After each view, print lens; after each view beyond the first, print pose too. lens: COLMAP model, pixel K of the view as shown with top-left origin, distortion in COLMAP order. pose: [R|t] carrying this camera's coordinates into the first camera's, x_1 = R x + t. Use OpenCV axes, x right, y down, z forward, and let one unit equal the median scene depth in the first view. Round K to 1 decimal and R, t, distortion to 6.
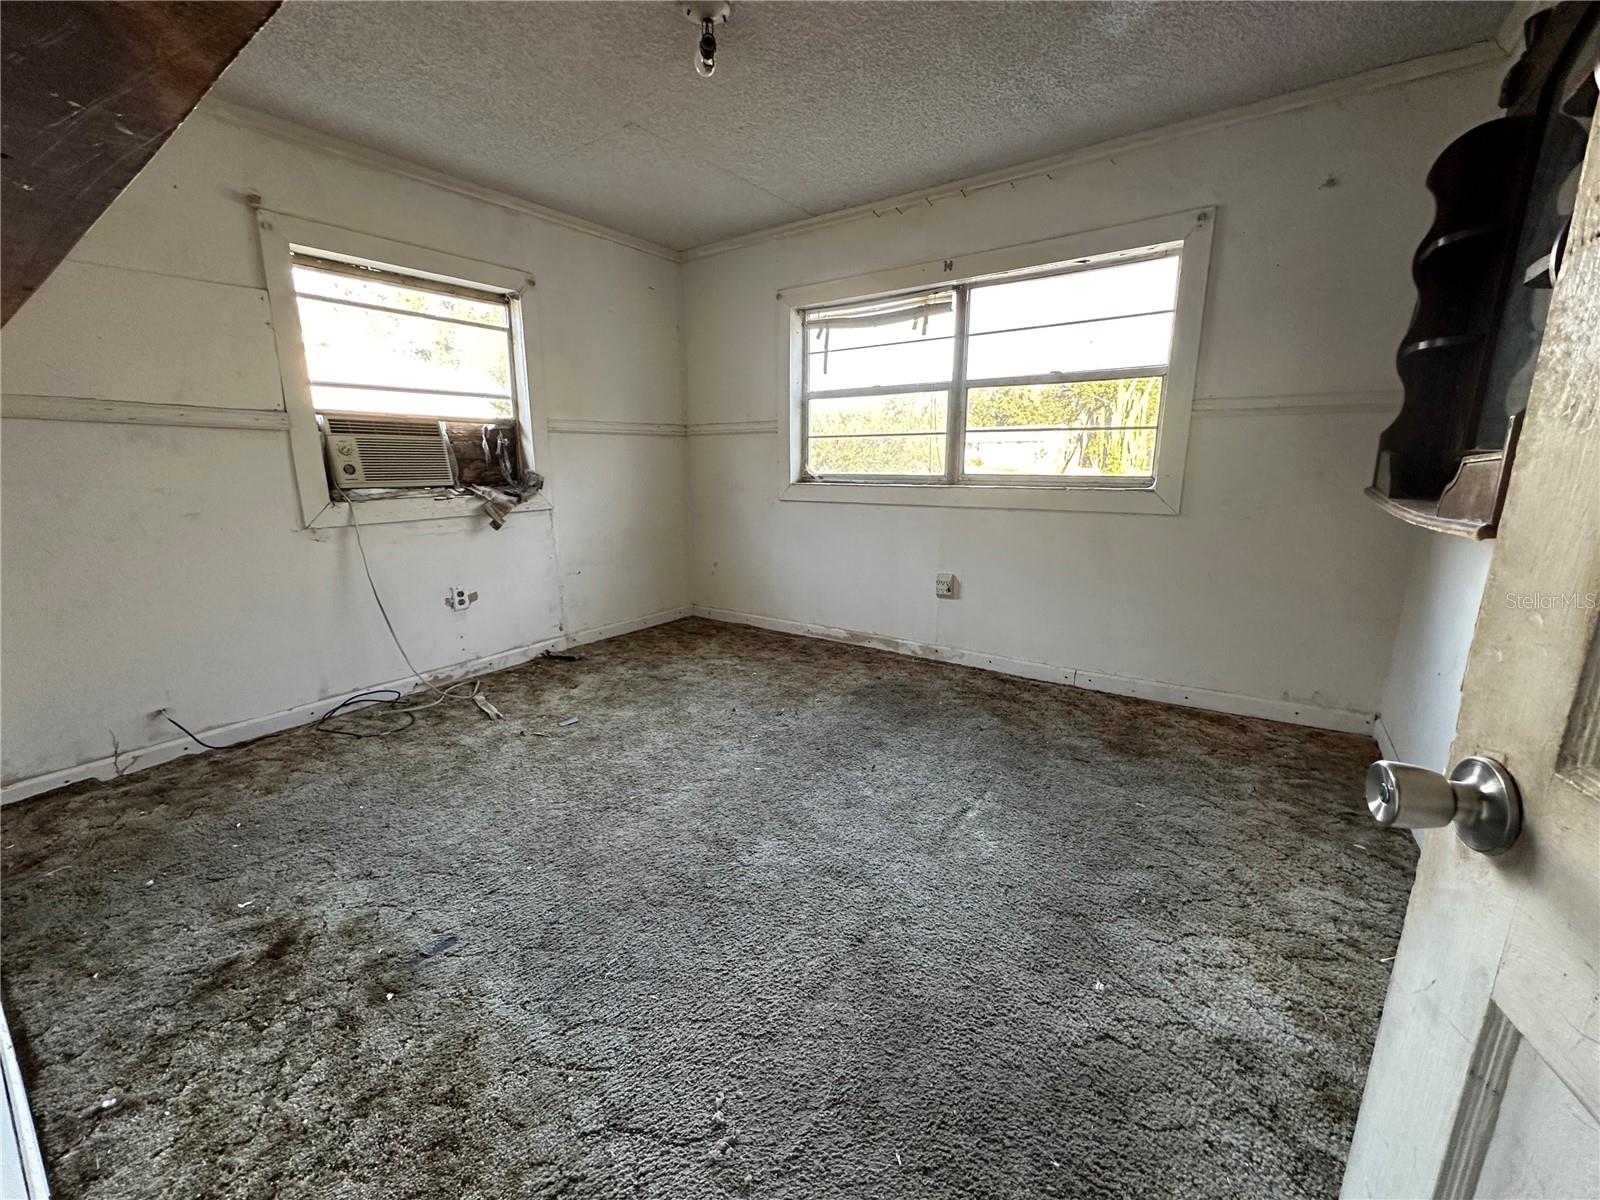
lens RADIAL K [[640.6, 0, 803.8], [0, 640.6, 598.6], [0, 0, 1]] dist [-0.002920, 0.000508]
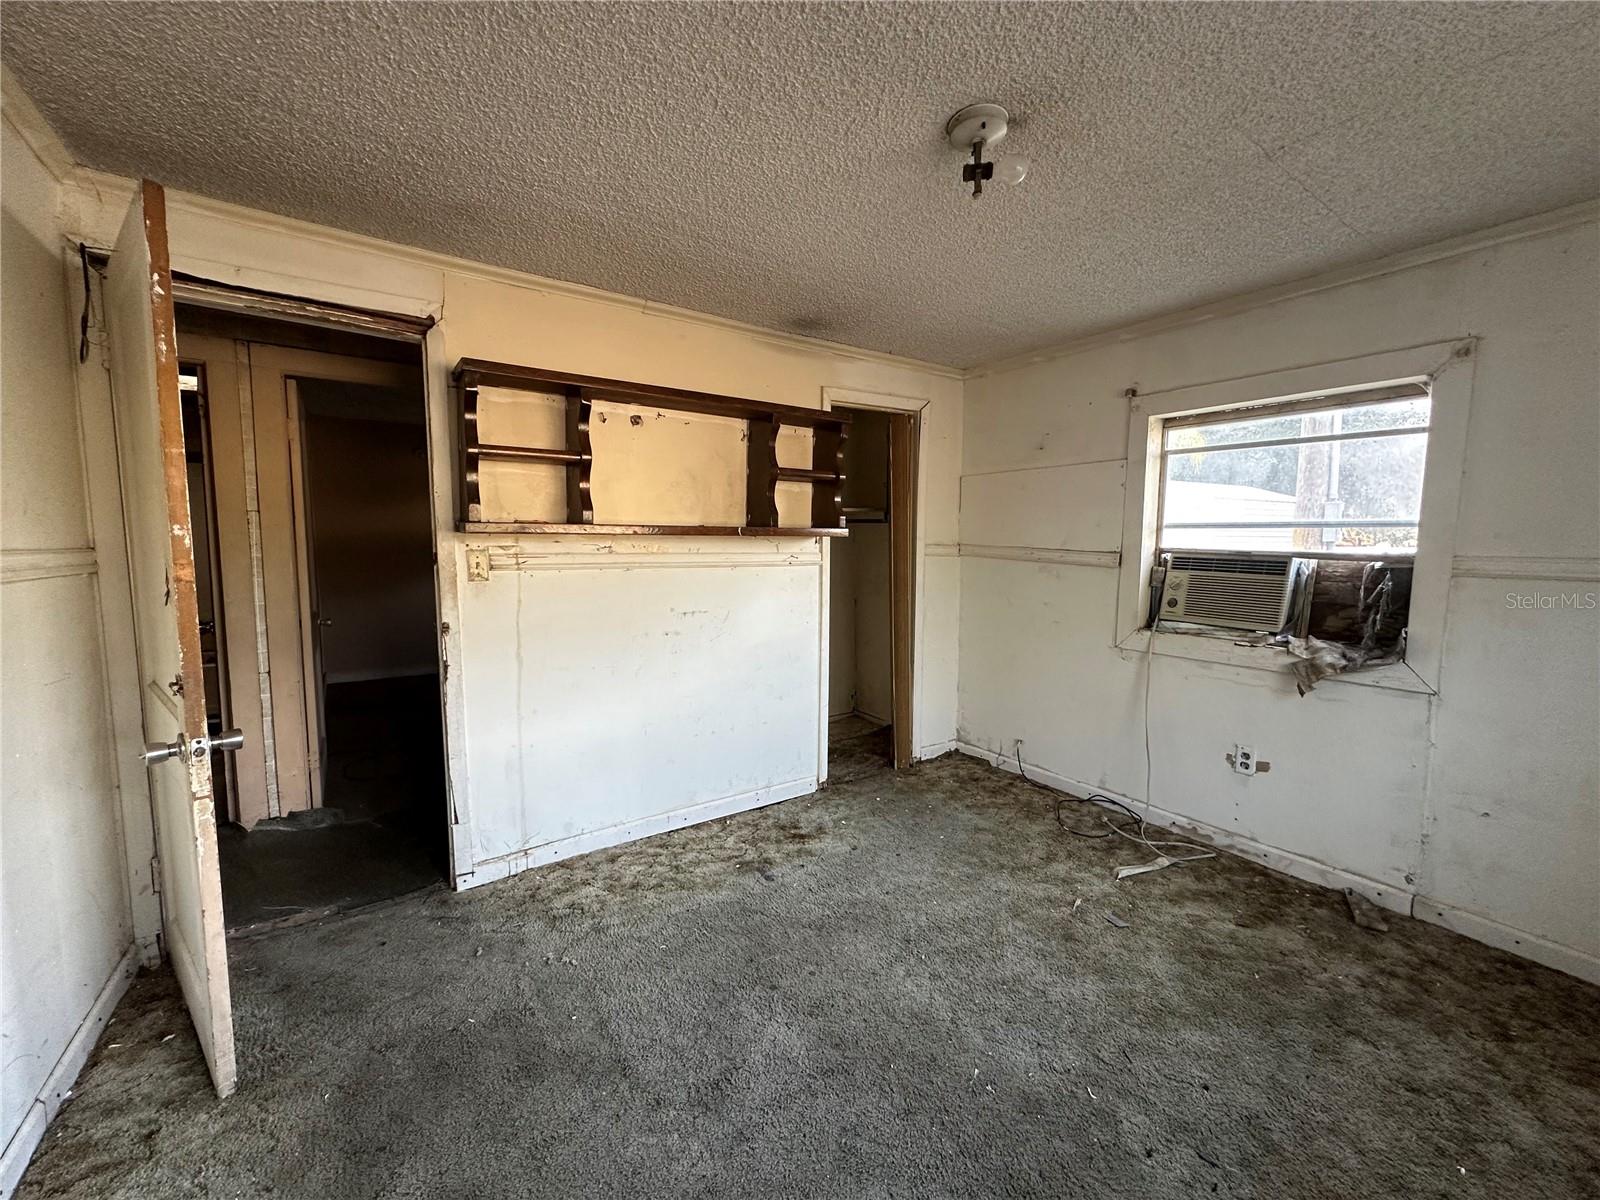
lens RADIAL K [[640.6, 0, 803.8], [0, 640.6, 598.1], [0, 0, 1]] dist [-0.002920, 0.000508]
pose [[-0.341529, 0.089859, -0.935566, 0.486727], [-0.212912, 0.962145, 0.170136, -0.252854], [0.915438, 0.257300, -0.309468, 0.743142]]
